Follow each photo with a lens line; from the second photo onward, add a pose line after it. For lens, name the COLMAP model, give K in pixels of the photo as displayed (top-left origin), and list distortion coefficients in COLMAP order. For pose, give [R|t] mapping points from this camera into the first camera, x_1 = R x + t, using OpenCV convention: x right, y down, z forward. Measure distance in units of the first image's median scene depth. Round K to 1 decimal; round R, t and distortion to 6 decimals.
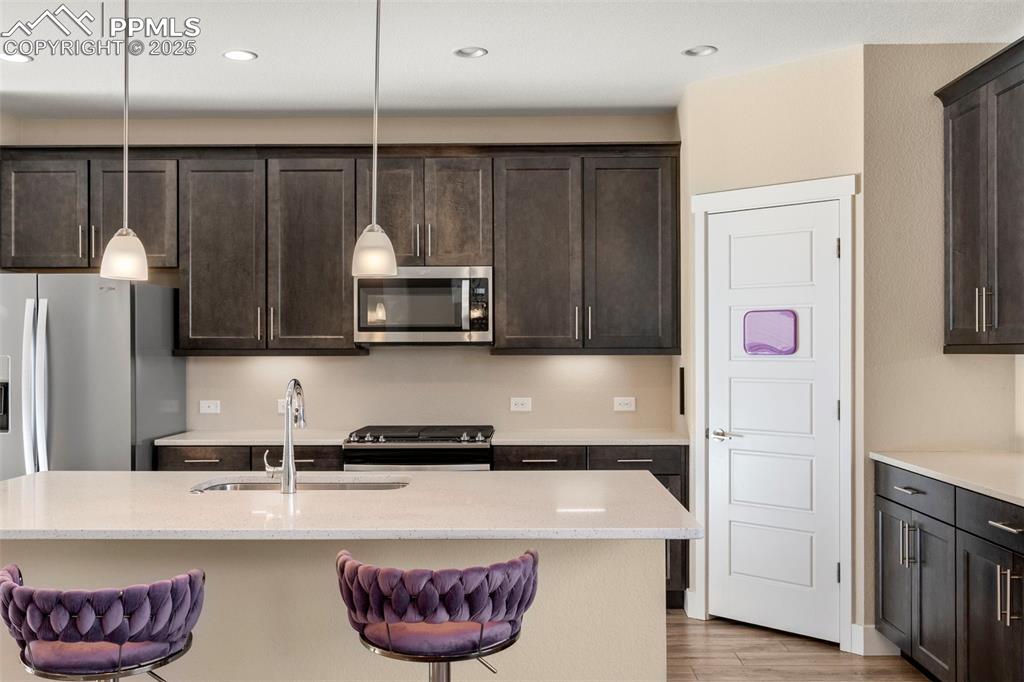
lens RADIAL K [[1011.1, 0, 510.1], [0, 1011.1, 338.7], [0, 0, 1]] dist [0.021618, 0.000000]
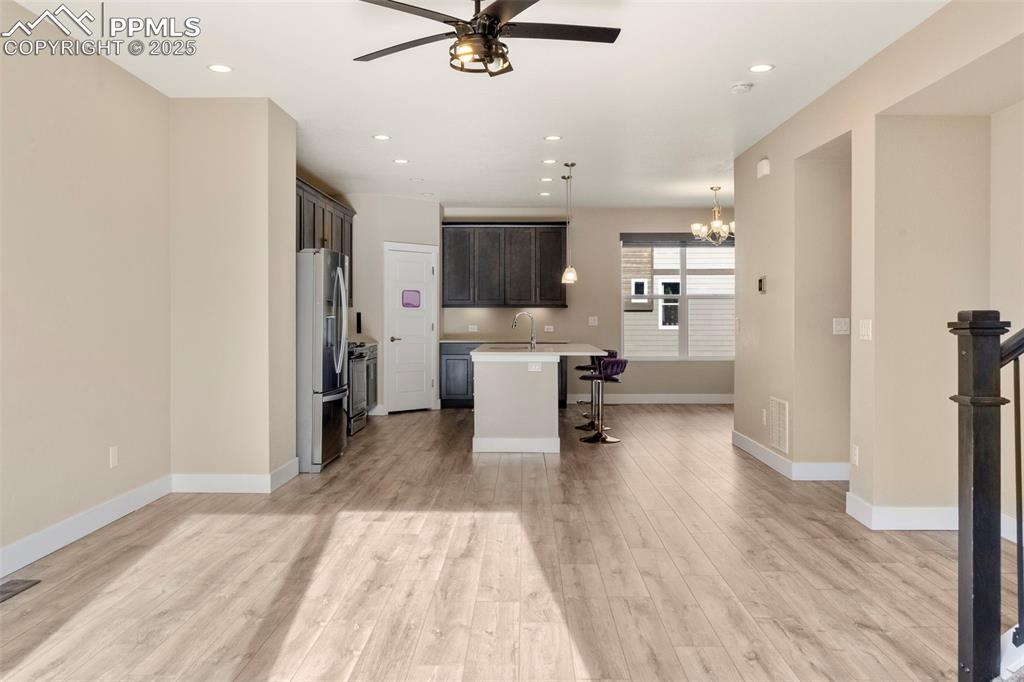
lens RADIAL K [[781.4, 0, 509.6], [0, 781.4, 332.1], [0, 0, 1]] dist [-0.018392, -0.000886]
pose [[-0.002069, -0.016337, 0.999864, -1.570113], [-0.012489, 0.999789, 0.016310, 0.038405], [-0.999920, -0.012454, -0.002273, 0.649944]]
